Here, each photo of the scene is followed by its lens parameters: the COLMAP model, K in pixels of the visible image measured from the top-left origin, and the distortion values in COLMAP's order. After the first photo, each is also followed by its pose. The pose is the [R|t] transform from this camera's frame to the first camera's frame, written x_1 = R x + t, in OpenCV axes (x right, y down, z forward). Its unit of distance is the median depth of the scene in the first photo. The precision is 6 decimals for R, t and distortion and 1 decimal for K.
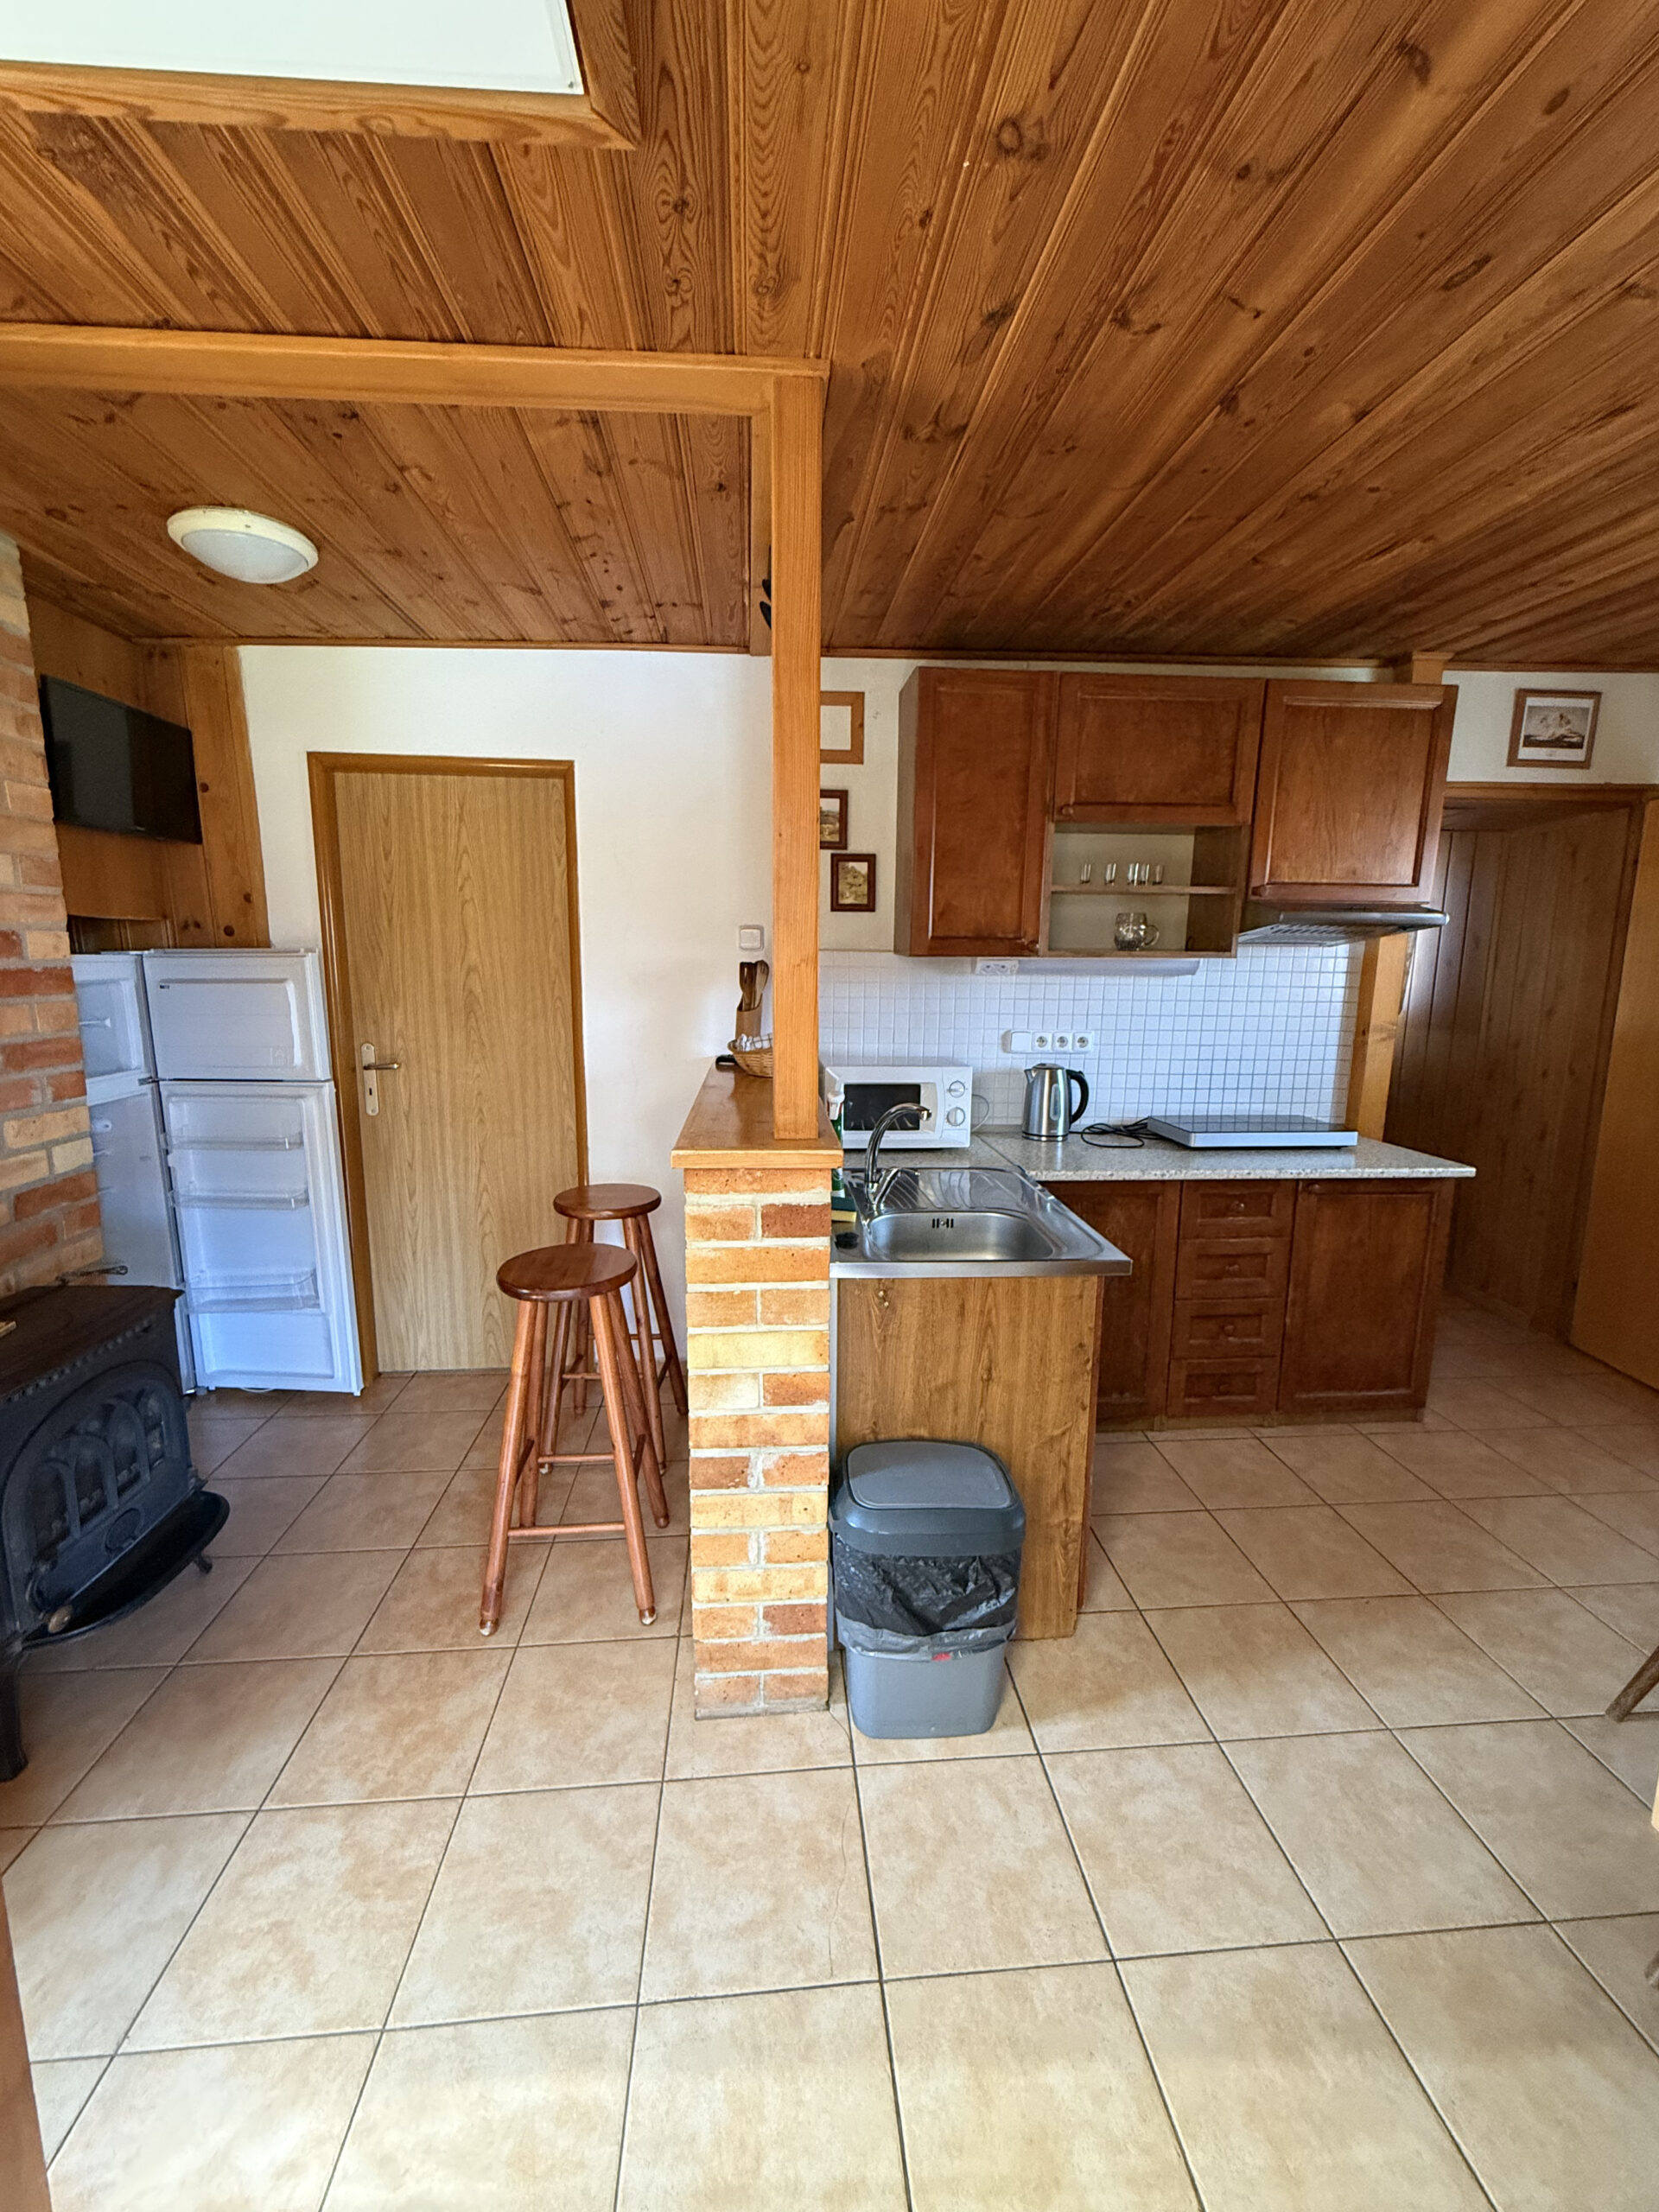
lens RADIAL K [[879.7, 0, 825.4], [0, 879.7, 1100.2], [0, 0, 1]] dist [-0.000296, -0.000246]
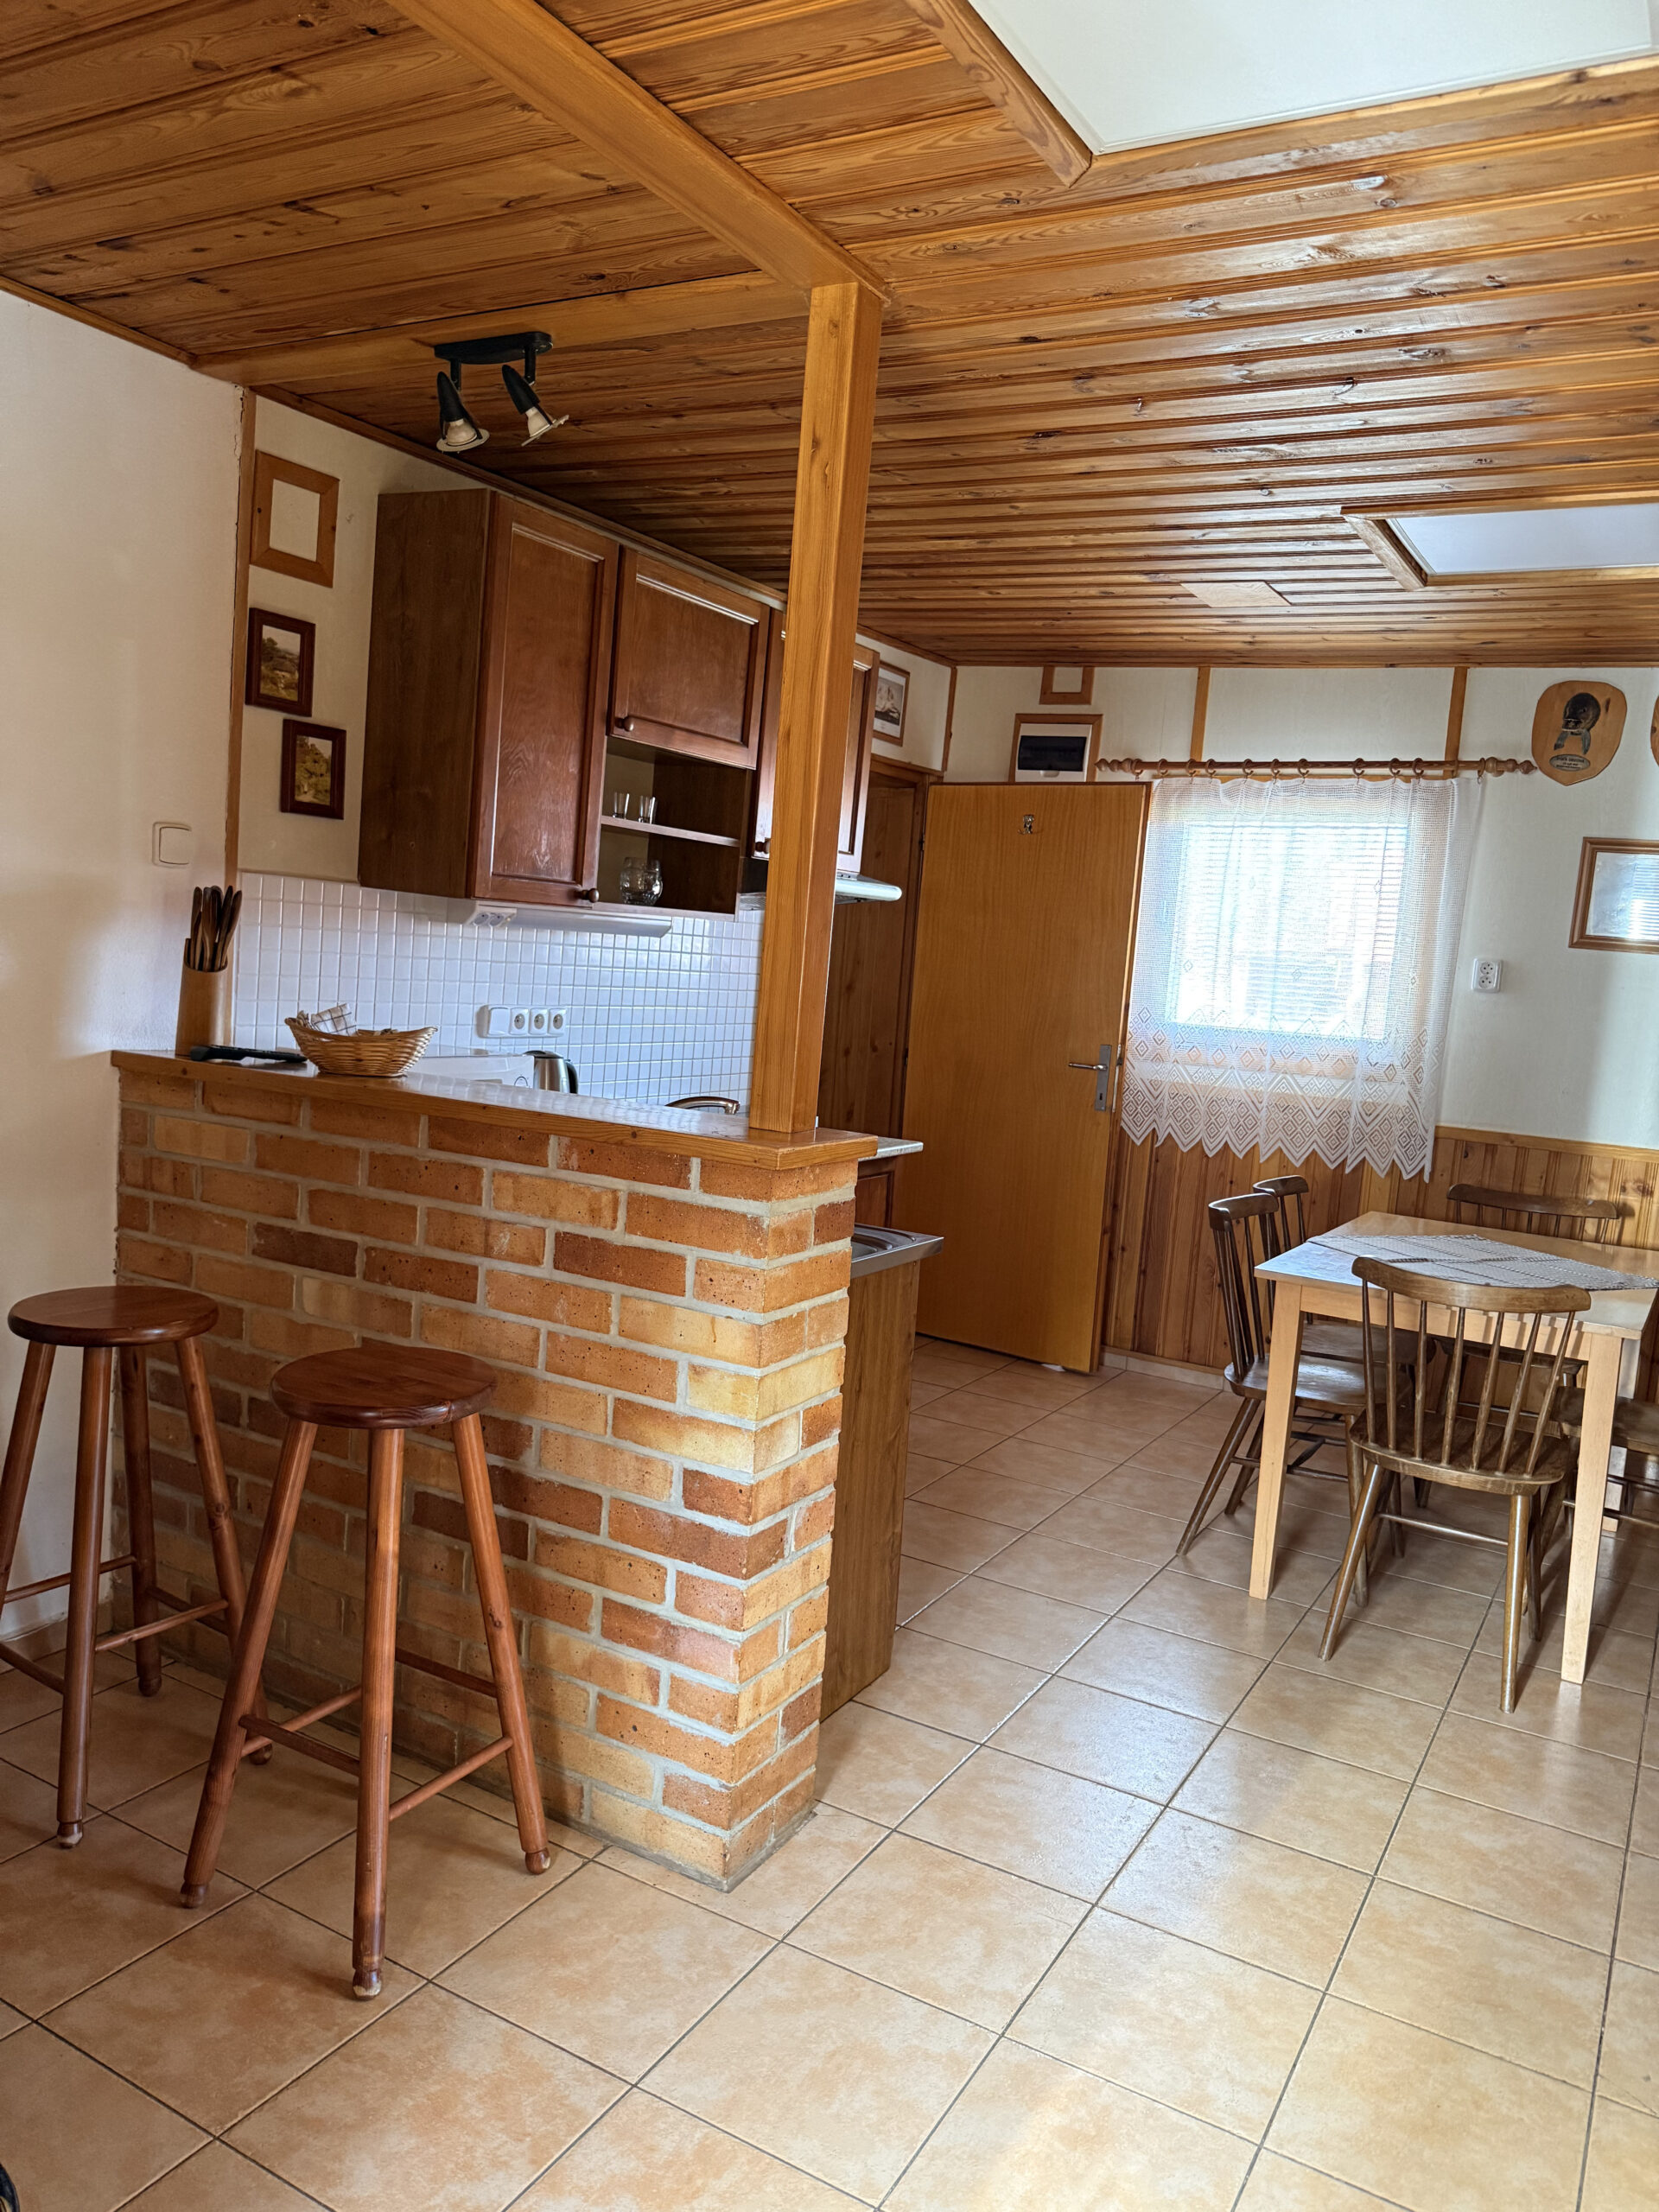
lens RADIAL K [[1582.9, 0, 839.7], [0, 1582.9, 1109.6], [0, 0, 1]] dist [0.035142, -0.044764]
pose [[0.562867, -0.052046, 0.824907, -0.725142], [0.065618, 0.997679, 0.018173, -0.000642], [-0.823939, 0.043900, 0.564976, 0.058784]]
